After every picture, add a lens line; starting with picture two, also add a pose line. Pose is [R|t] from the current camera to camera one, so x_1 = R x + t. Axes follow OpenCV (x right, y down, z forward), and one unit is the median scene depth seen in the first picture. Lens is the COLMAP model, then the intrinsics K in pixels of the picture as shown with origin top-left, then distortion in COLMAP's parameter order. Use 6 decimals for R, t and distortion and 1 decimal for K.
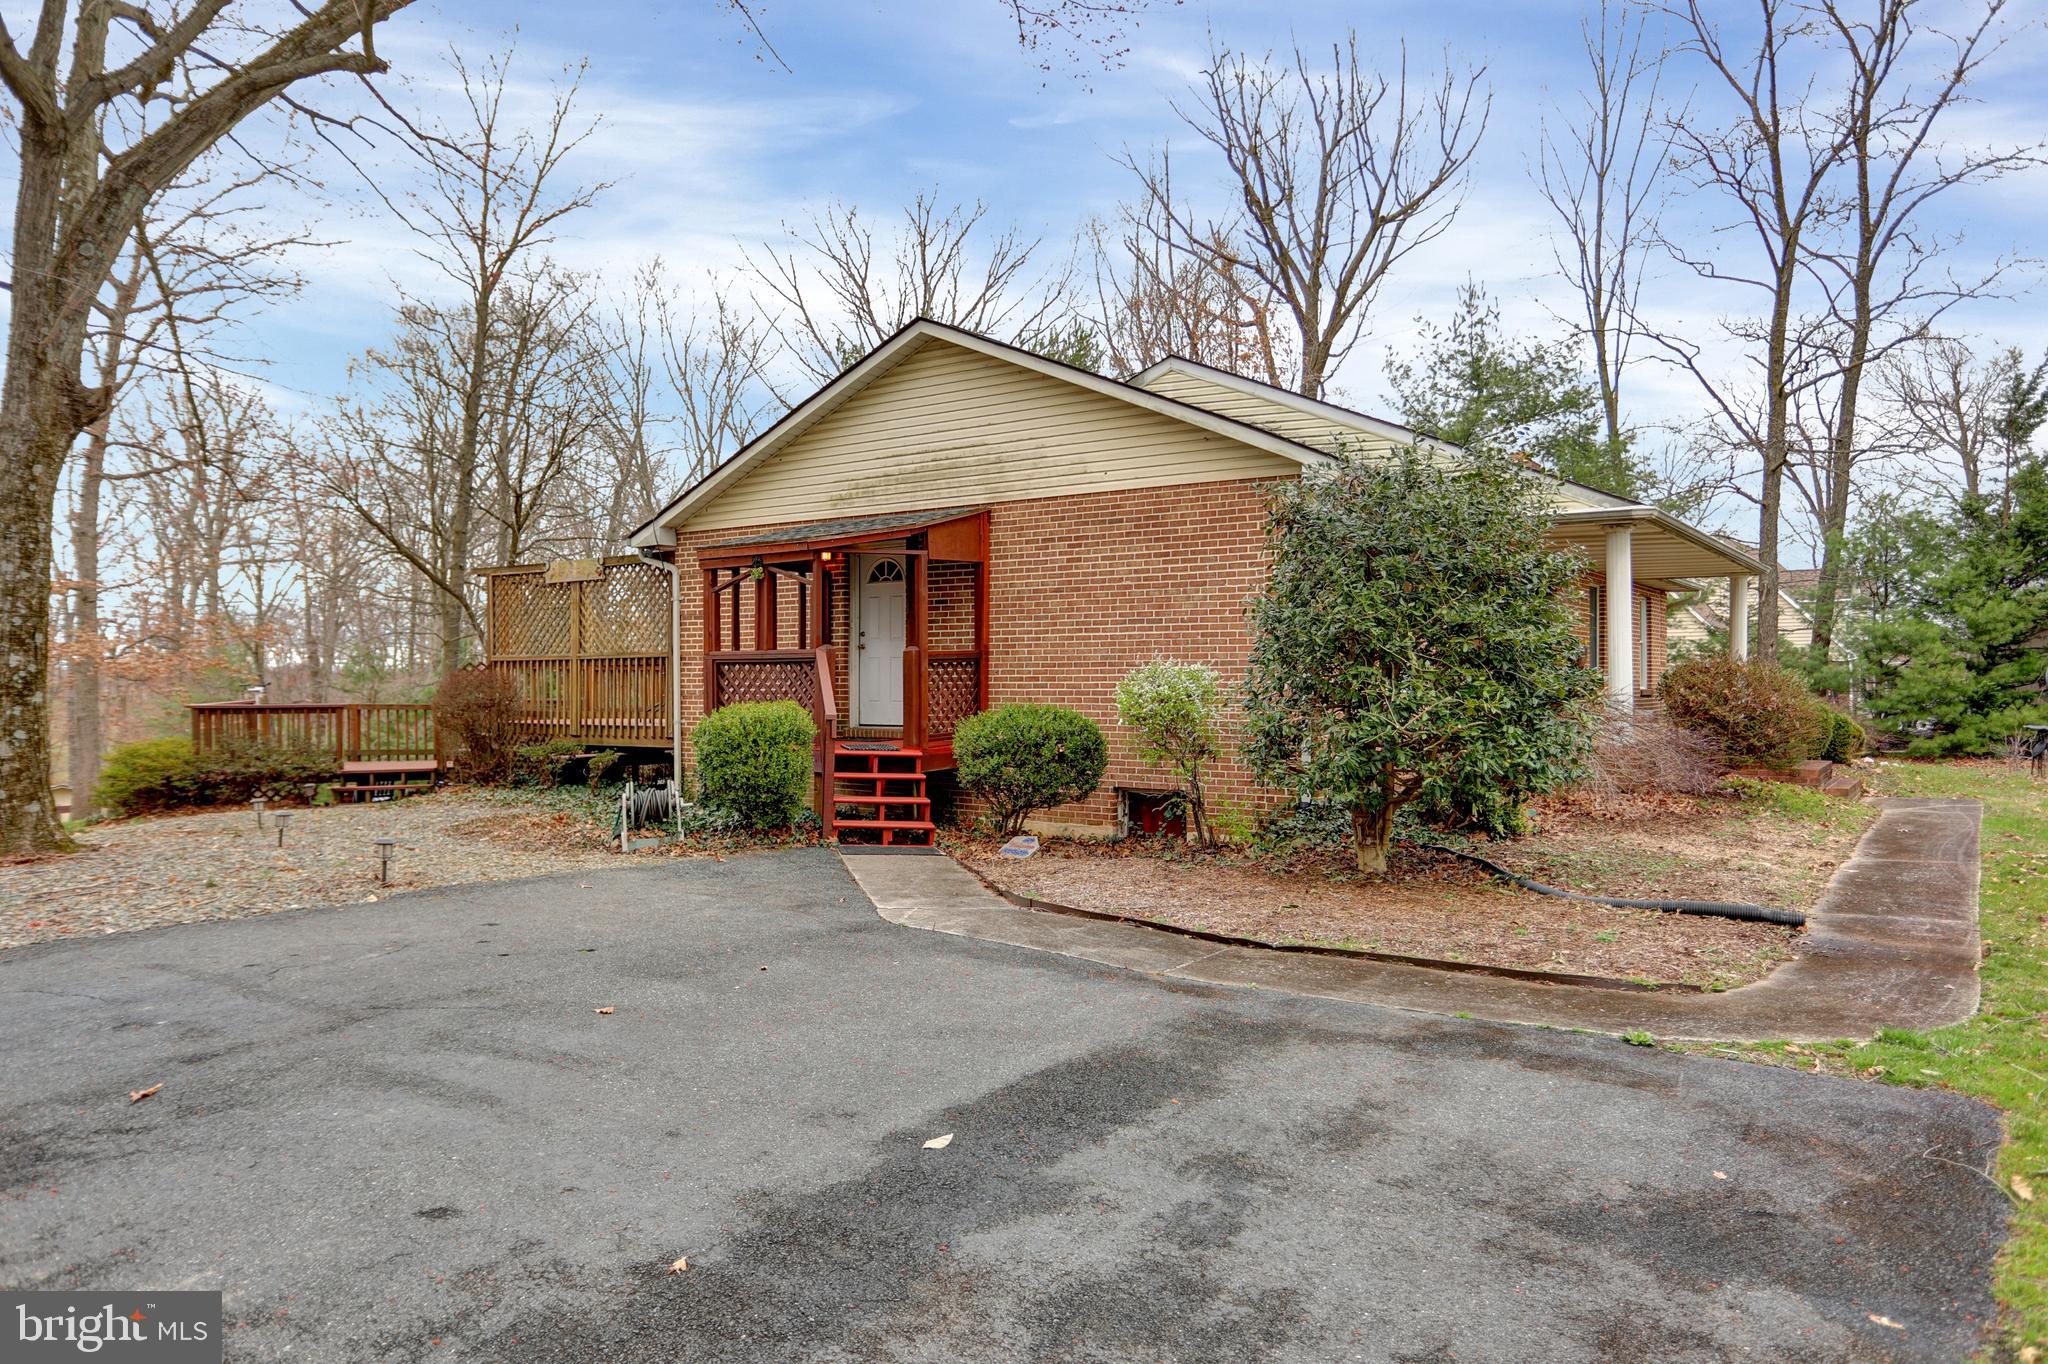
lens RADIAL K [[1355.4, 0, 1025.2], [0, 1355.4, 676.0], [0, 0, 1]] dist [-0.021996, -0.000307]
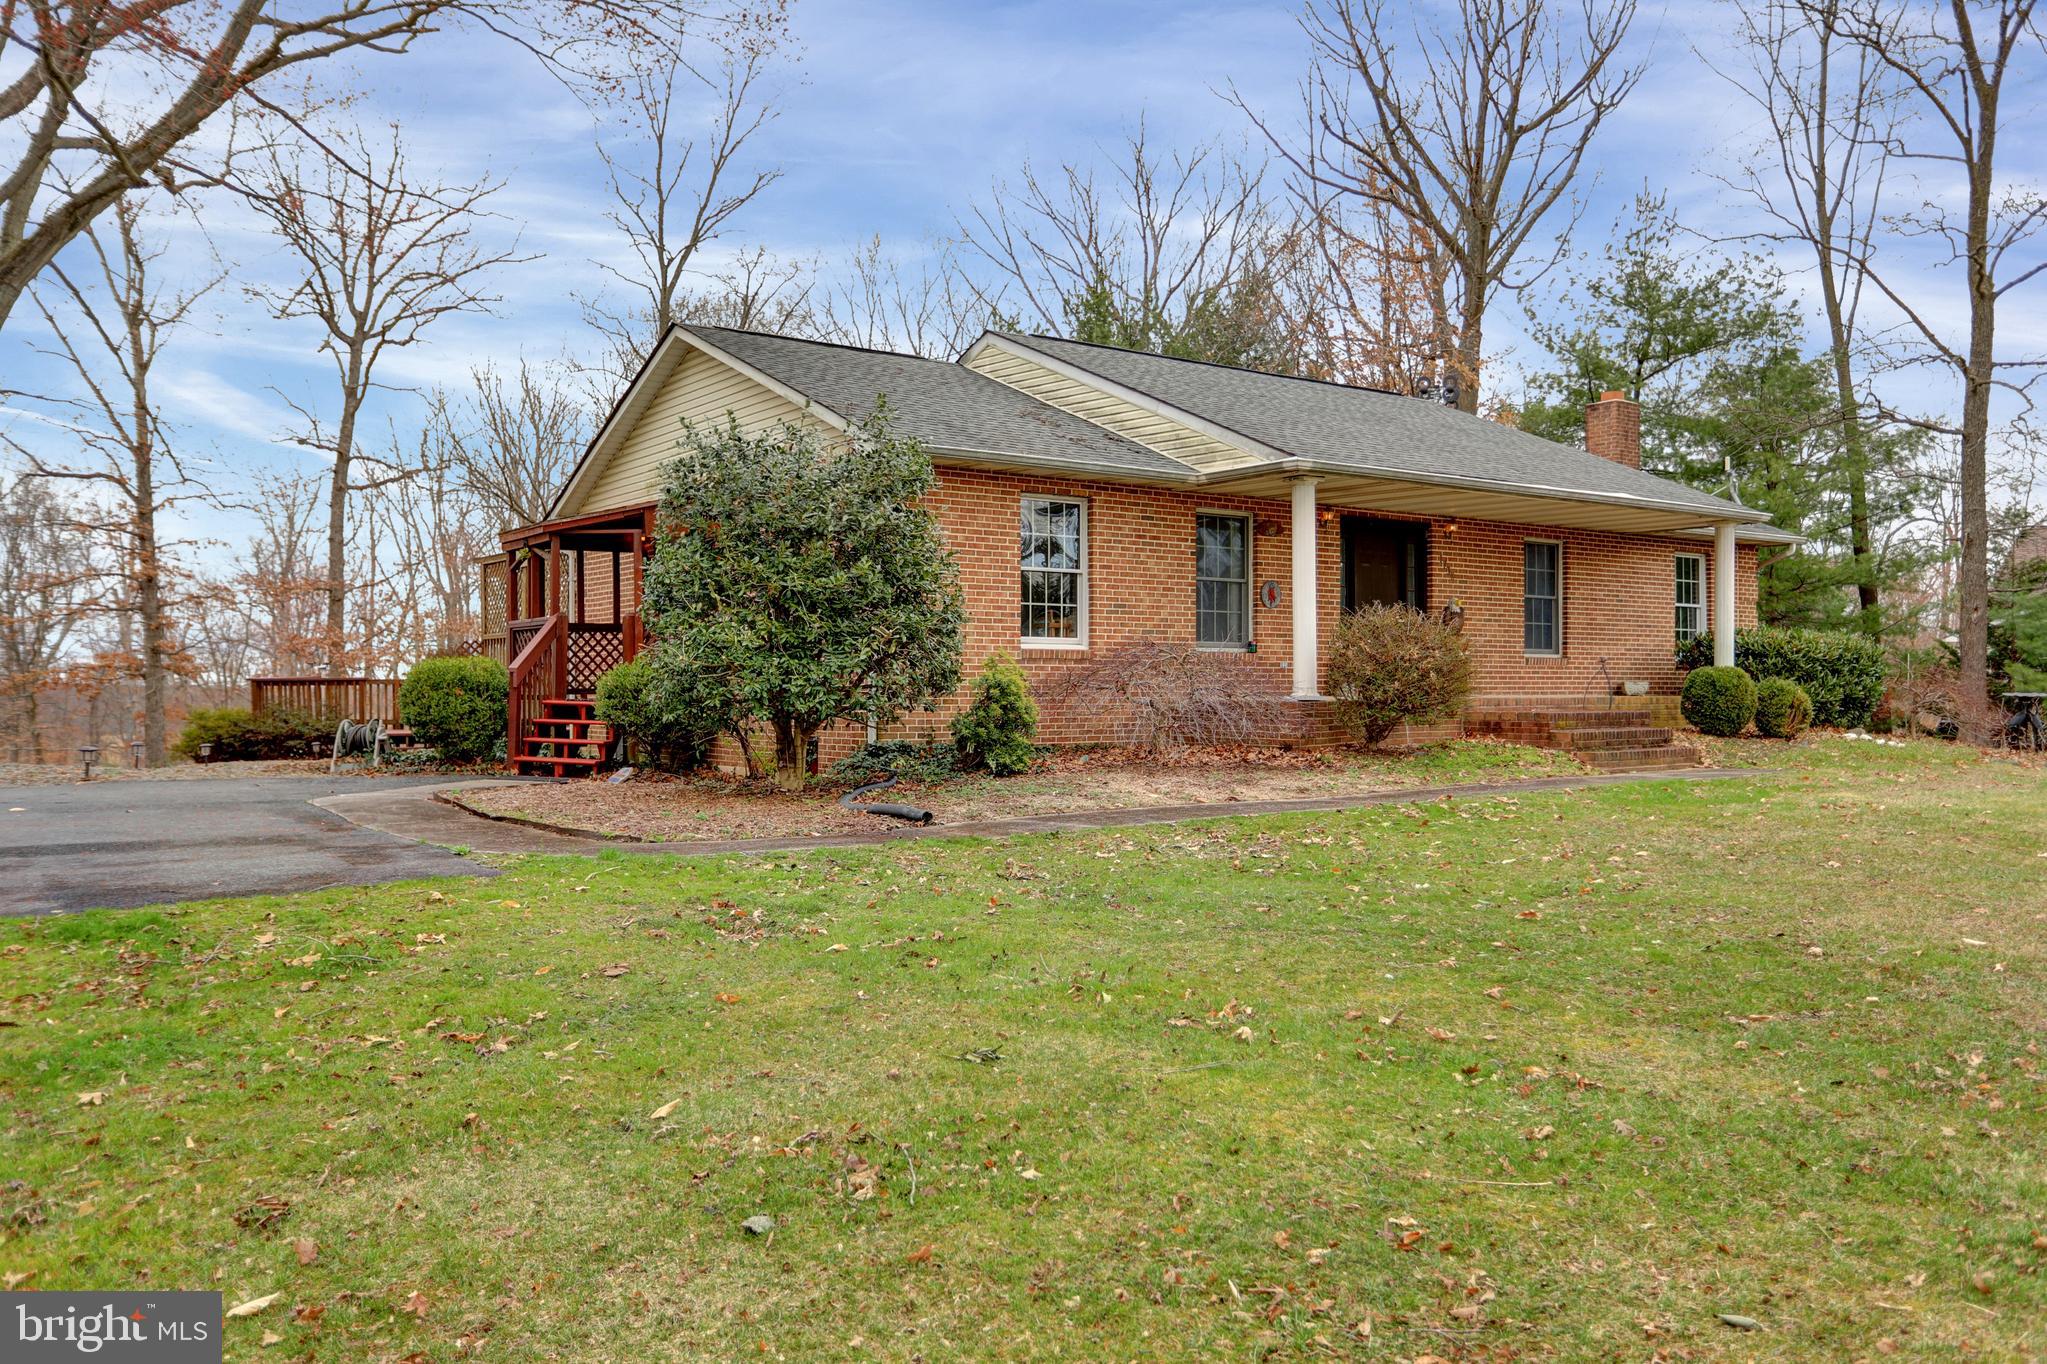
lens RADIAL K [[1620.9, 0, 1027.7], [0, 1620.9, 684.6], [0, 0, 1]] dist [-0.001051, -0.000454]
pose [[0.944060, -0.002107, -0.329768, 0.496539], [0.001200, 0.999995, -0.002952, 0.031806], [0.329772, 0.002391, 0.944057, -0.134665]]
